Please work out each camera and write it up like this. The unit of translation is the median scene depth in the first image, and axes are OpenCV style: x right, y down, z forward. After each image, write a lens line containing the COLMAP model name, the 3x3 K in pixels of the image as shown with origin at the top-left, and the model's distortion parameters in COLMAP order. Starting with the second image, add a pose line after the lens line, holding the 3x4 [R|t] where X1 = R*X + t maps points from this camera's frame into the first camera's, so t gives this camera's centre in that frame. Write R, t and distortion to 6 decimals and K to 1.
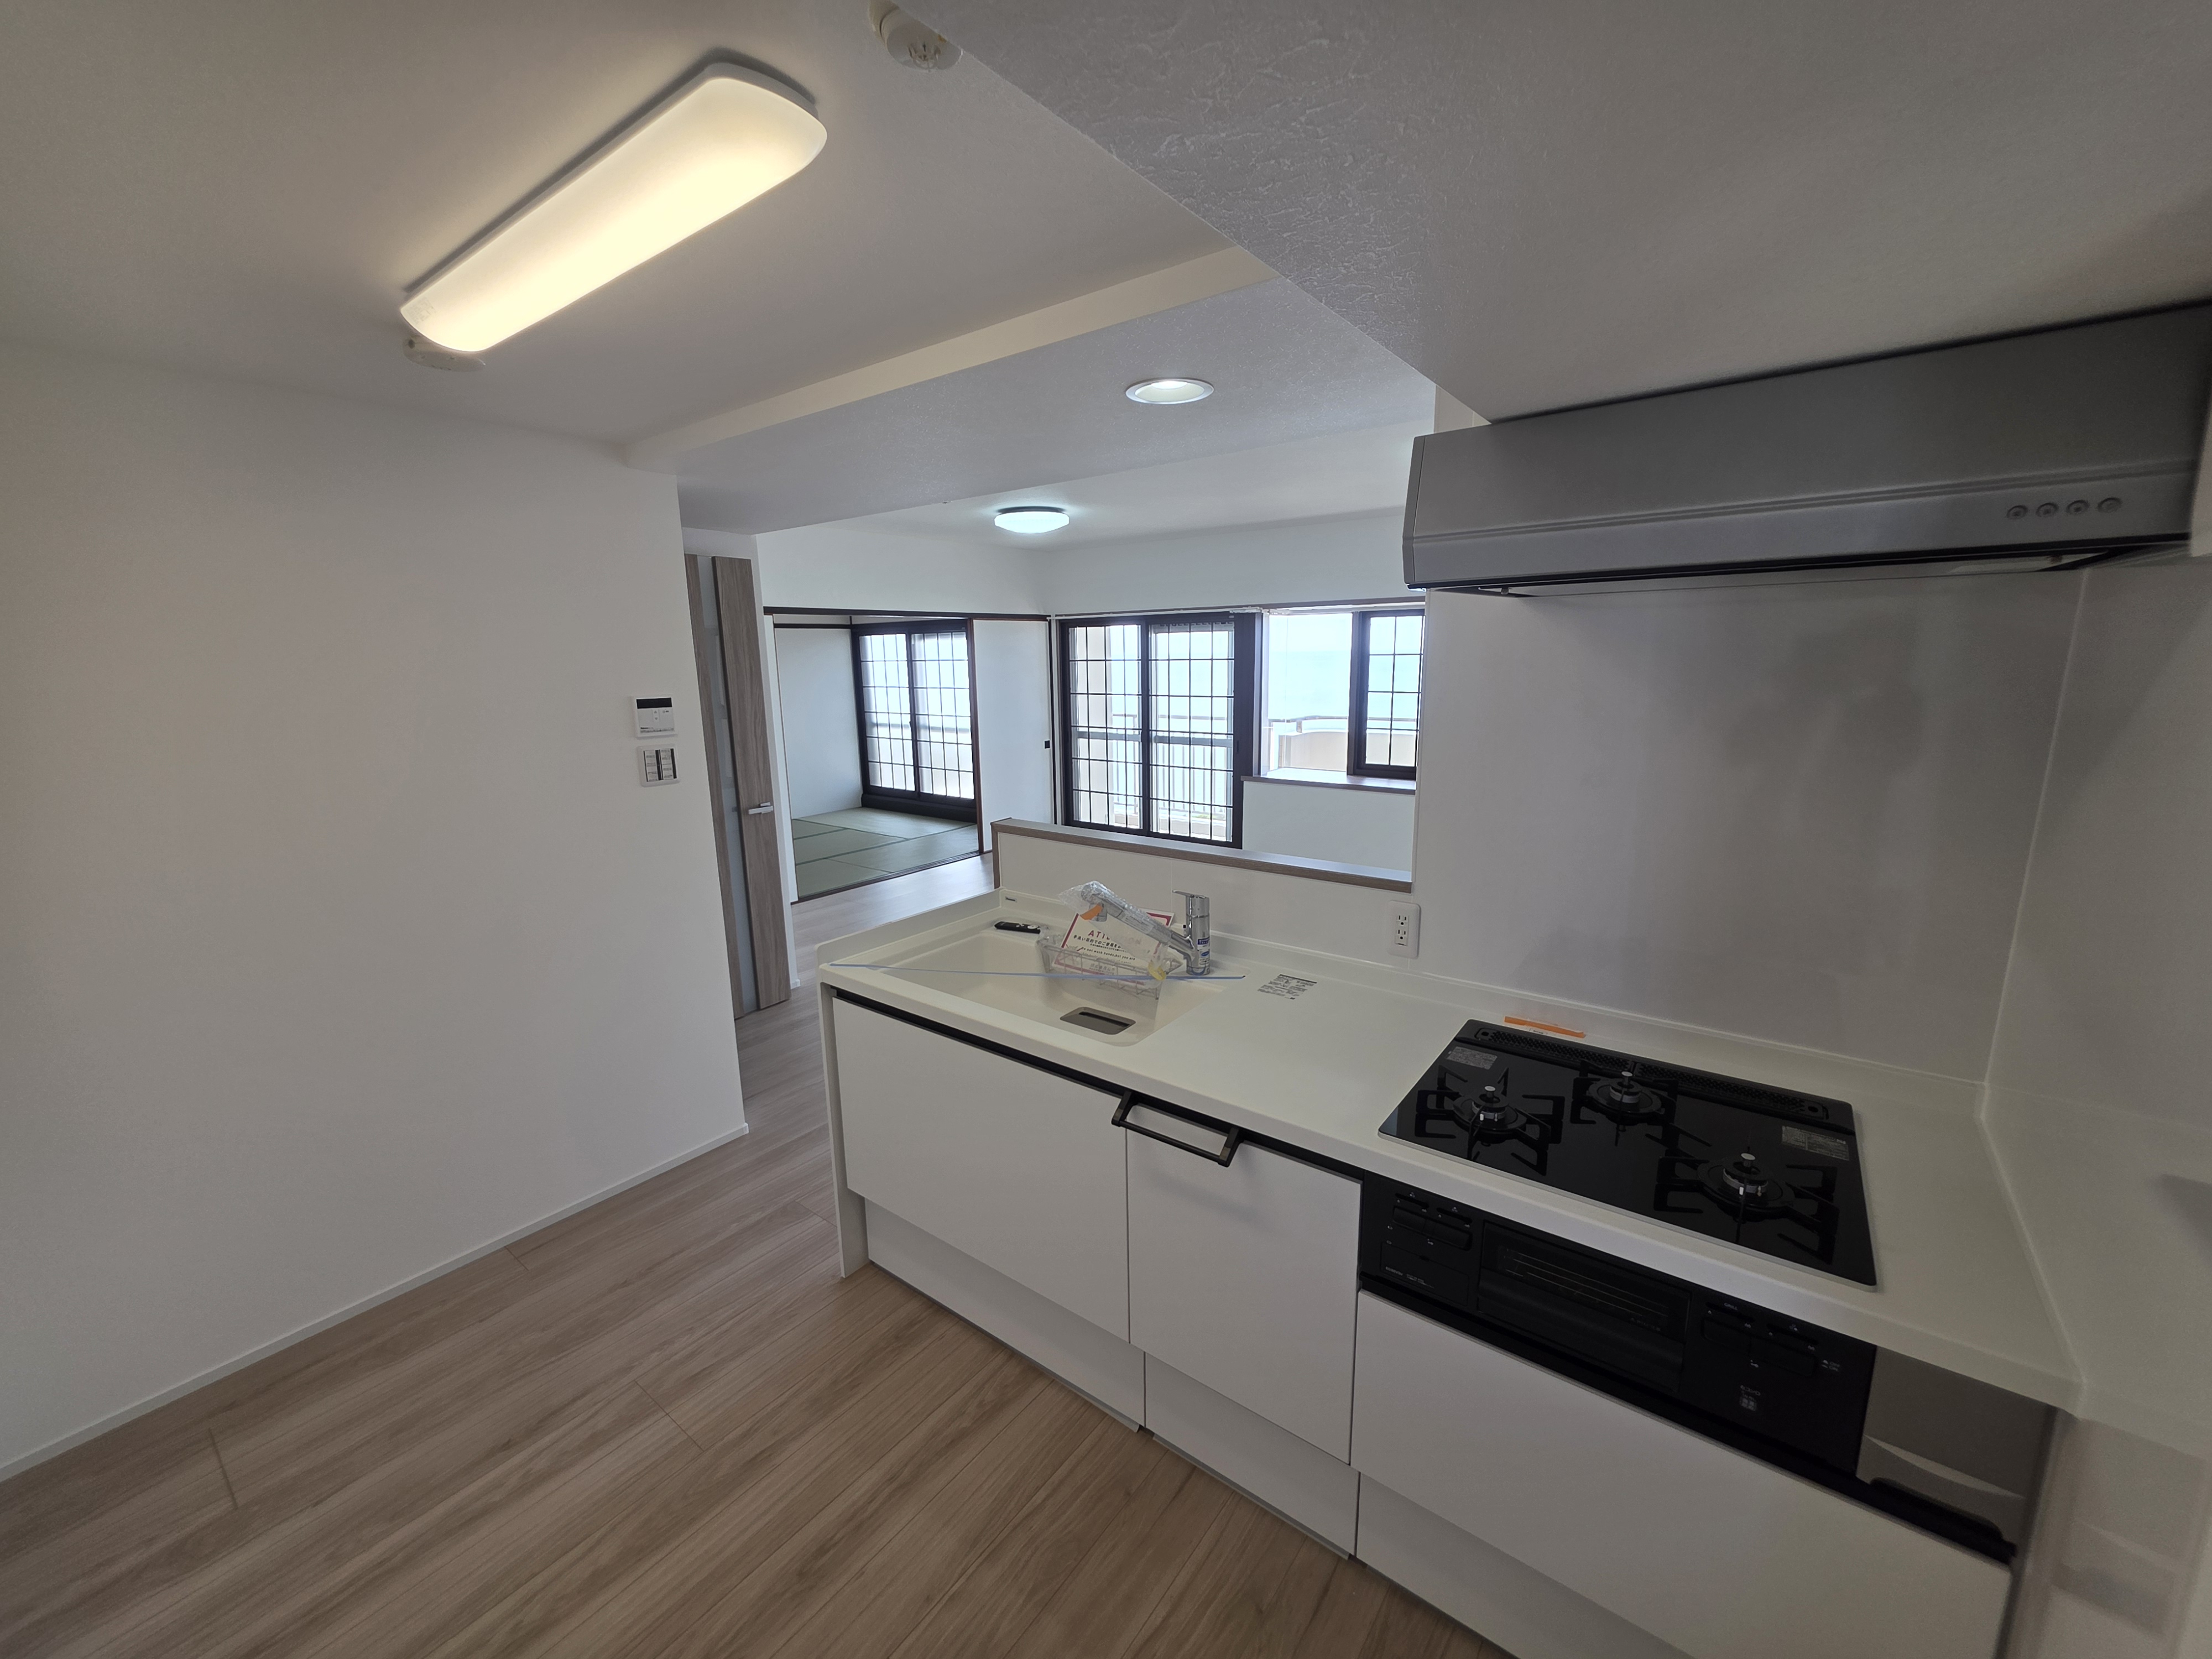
lens RADIAL K [[883.7, 0, 1106.4], [0, 883.7, 821.3], [0, 0, 1]] dist [0.002063, -0.000238]
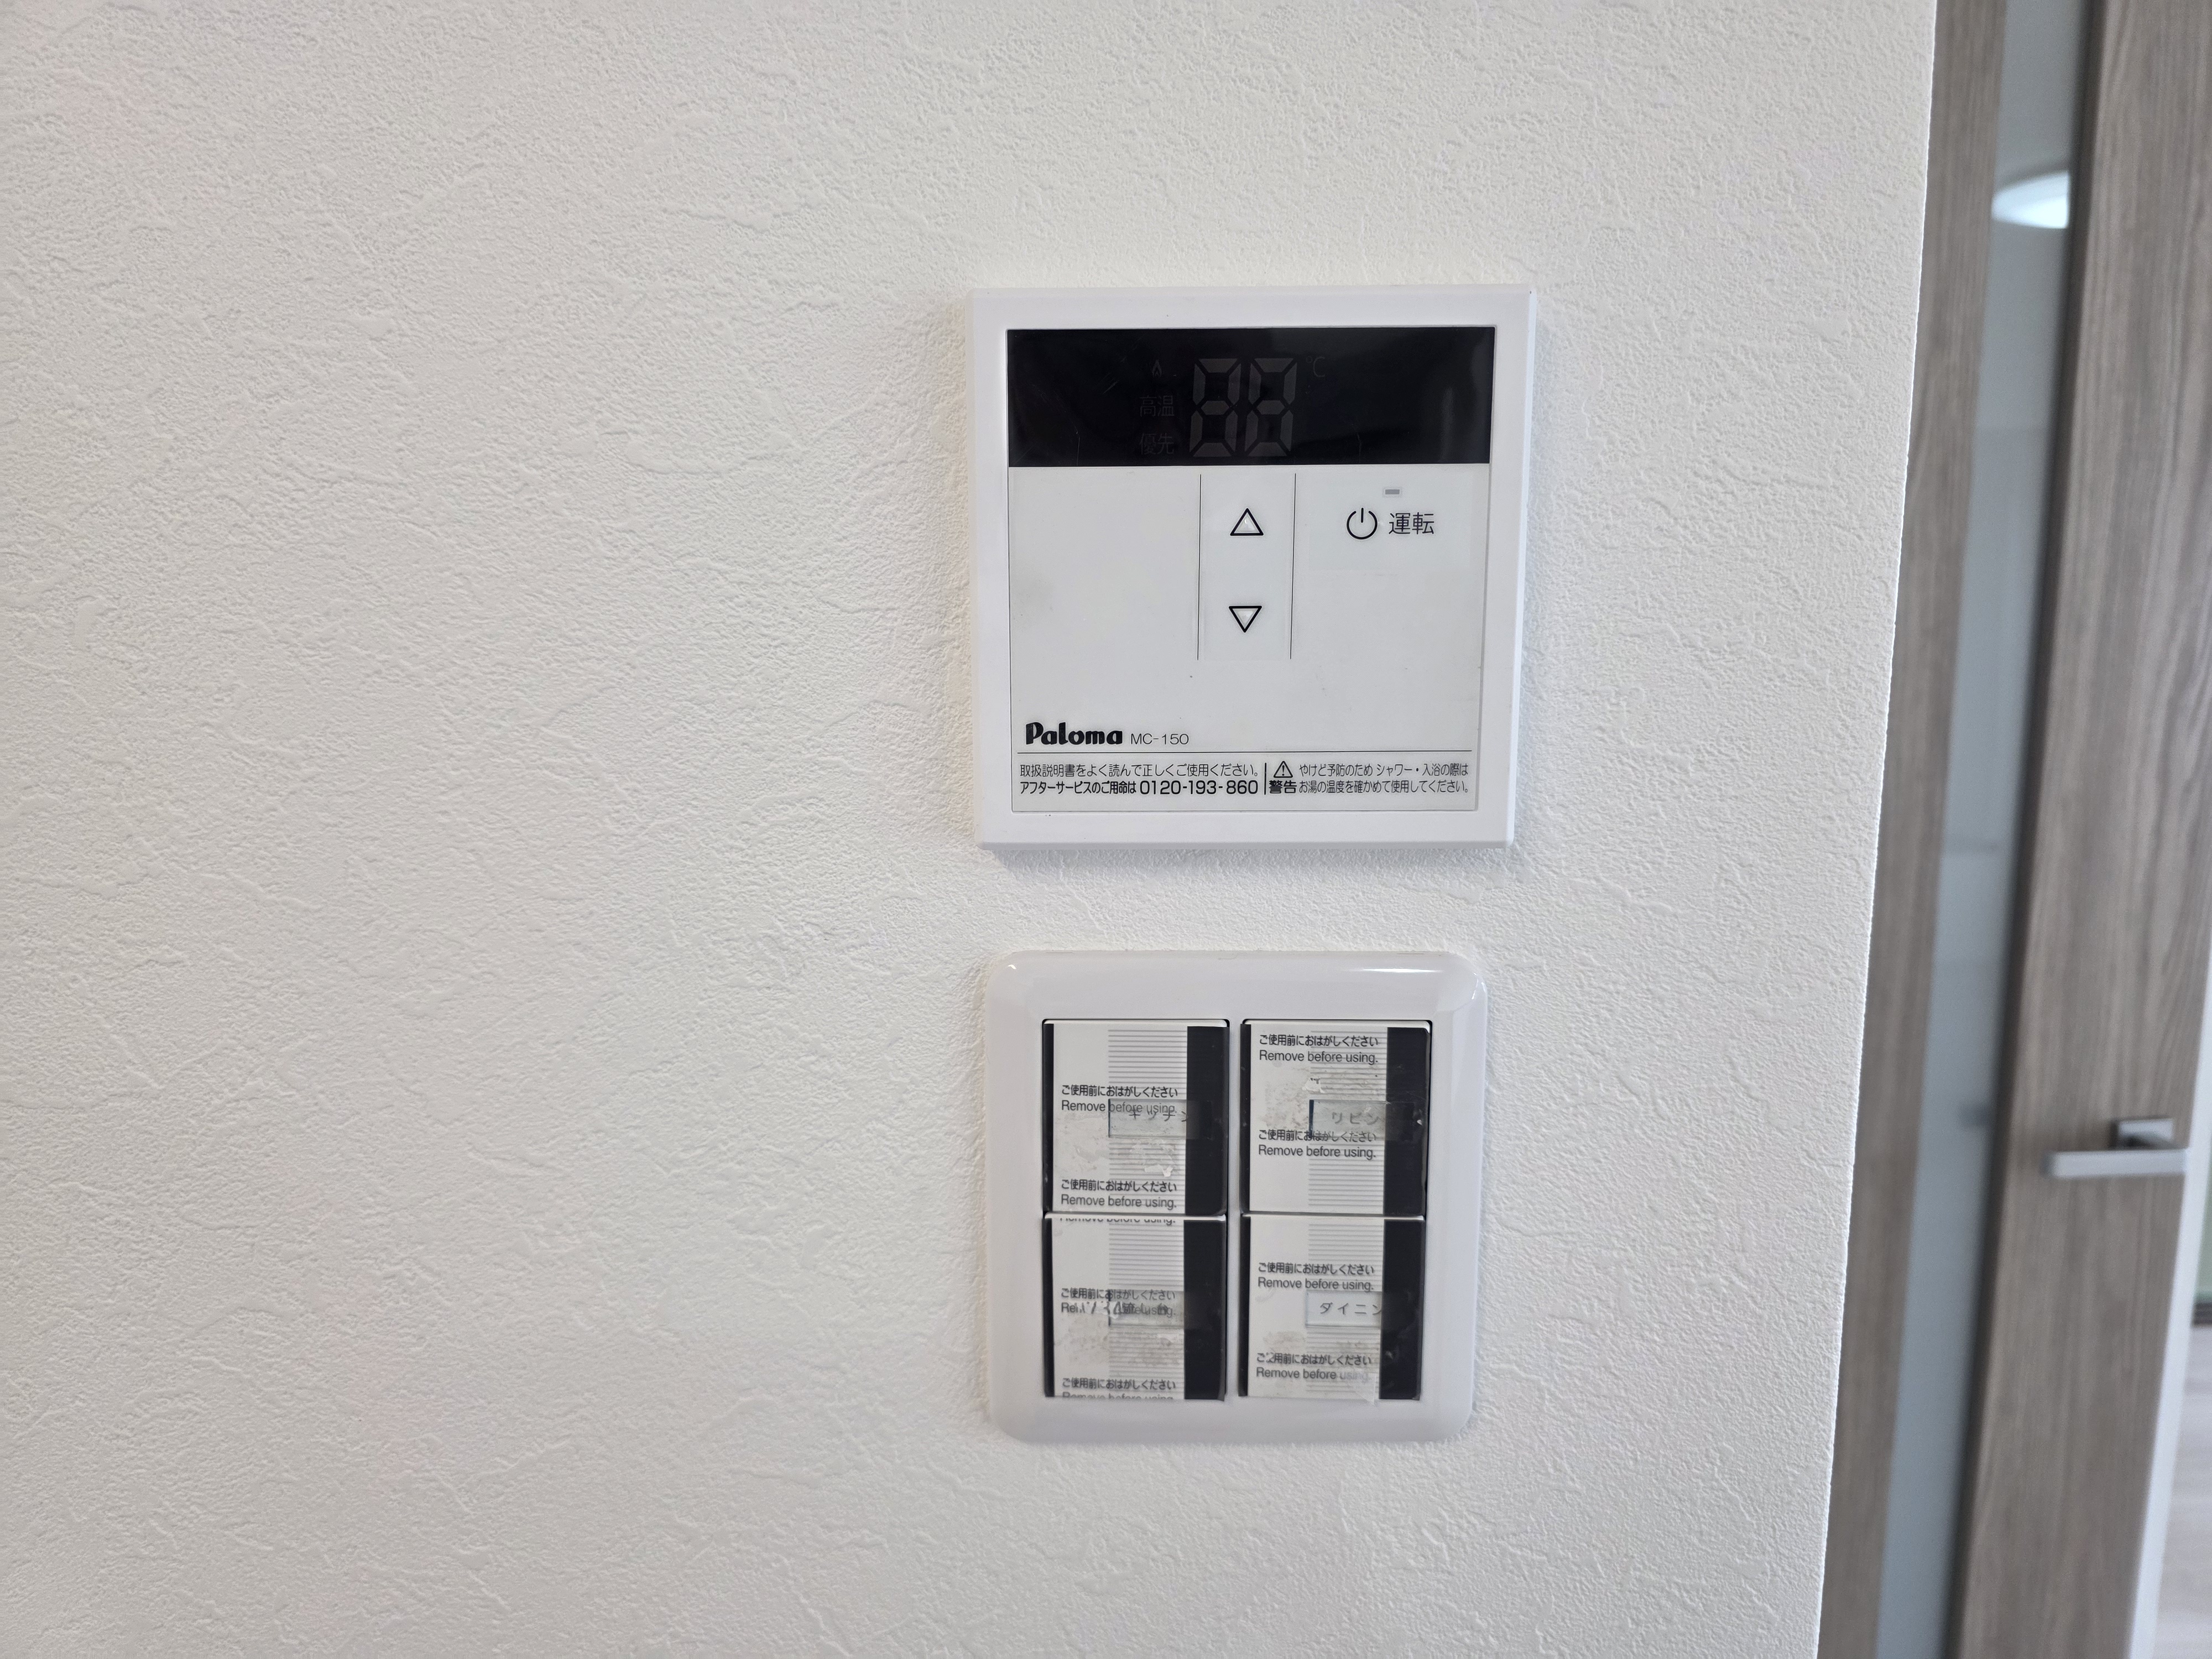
lens RADIAL K [[1519.7, 0, 1083.0], [0, 1519.7, 814.4], [0, 0, 1]] dist [-0.007864, -0.006990]
pose [[0.605257, 0.136357, -0.784265, -0.284202], [-0.154622, 0.986593, 0.052206, -0.070841], [0.780869, 0.089666, 0.618226, 0.622456]]
